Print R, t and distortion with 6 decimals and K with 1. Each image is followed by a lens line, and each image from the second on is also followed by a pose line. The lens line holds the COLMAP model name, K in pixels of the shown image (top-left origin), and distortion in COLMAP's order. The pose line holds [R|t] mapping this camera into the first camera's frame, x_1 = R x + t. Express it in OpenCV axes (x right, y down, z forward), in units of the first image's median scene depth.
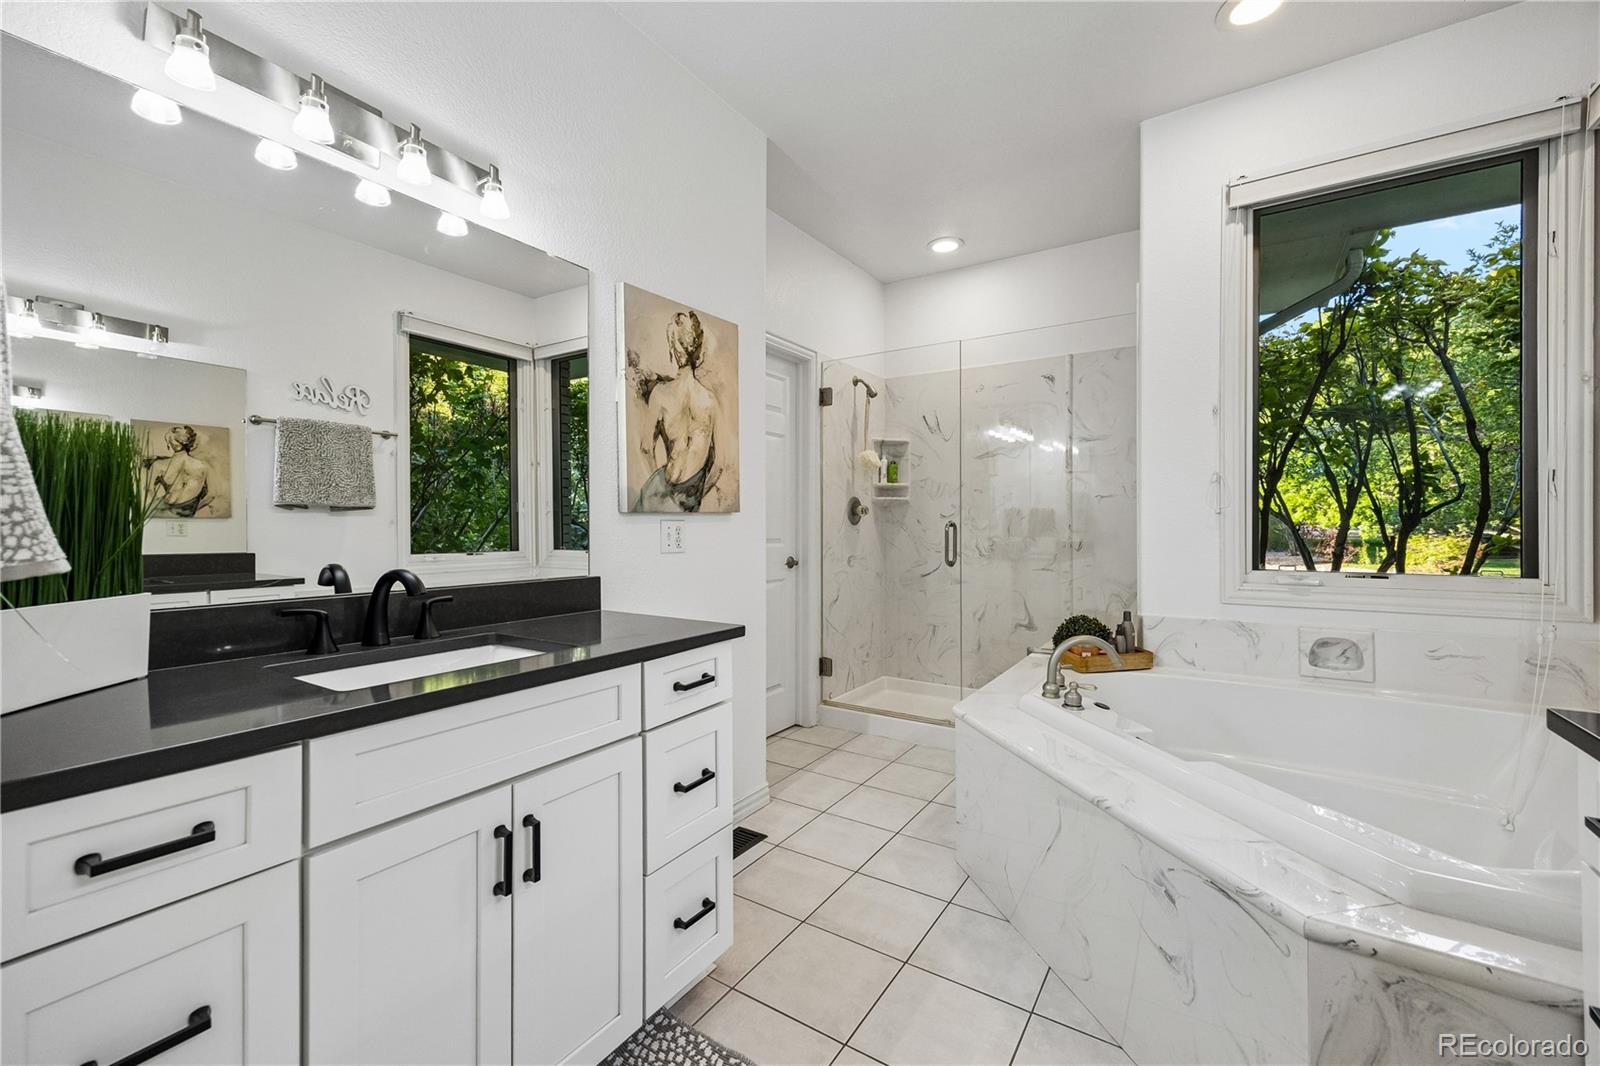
lens RADIAL K [[643.6, 0, 803.9], [0, 643.6, 519.9], [0, 0, 1]] dist [-0.000317, -0.000437]
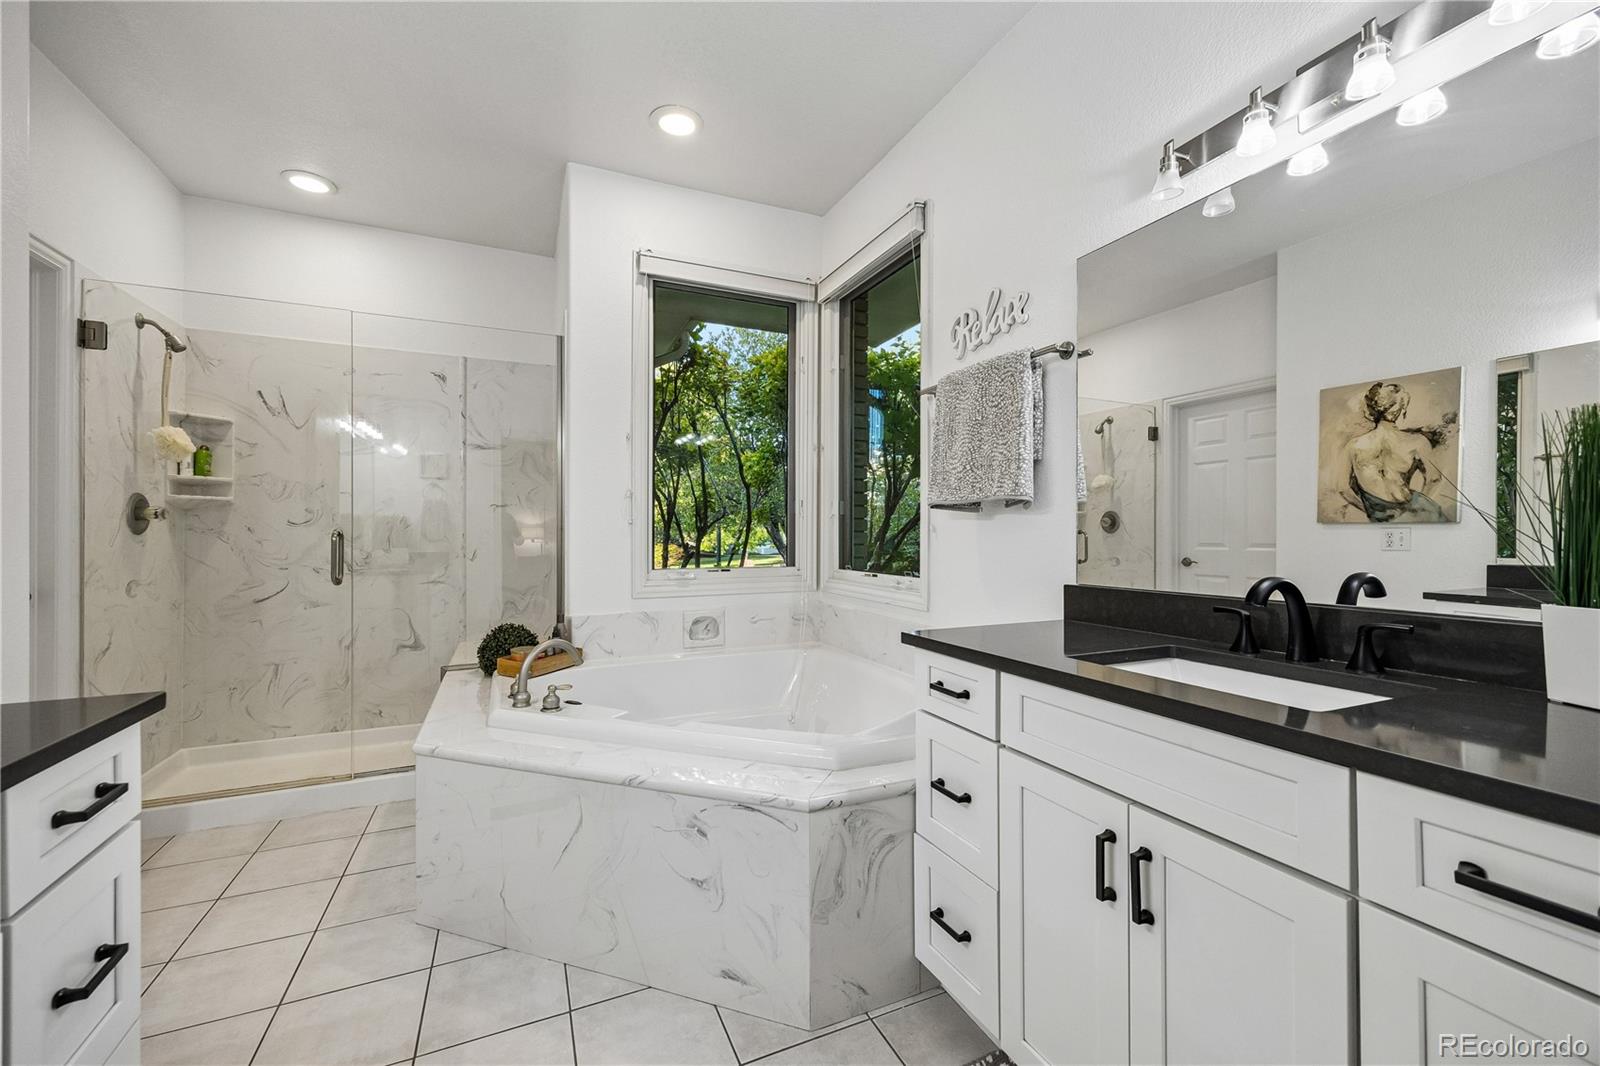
lens RADIAL K [[638.6, 0, 800.0], [0, 638.6, 533.0], [0, 0, 1]] dist [0.001065, -0.000229]
pose [[0.537638, 0.001568, 0.843175, -0.165565], [-0.004538, 0.999989, 0.001034, 0.003629], [-0.843164, -0.004383, 0.537639, 0.084049]]
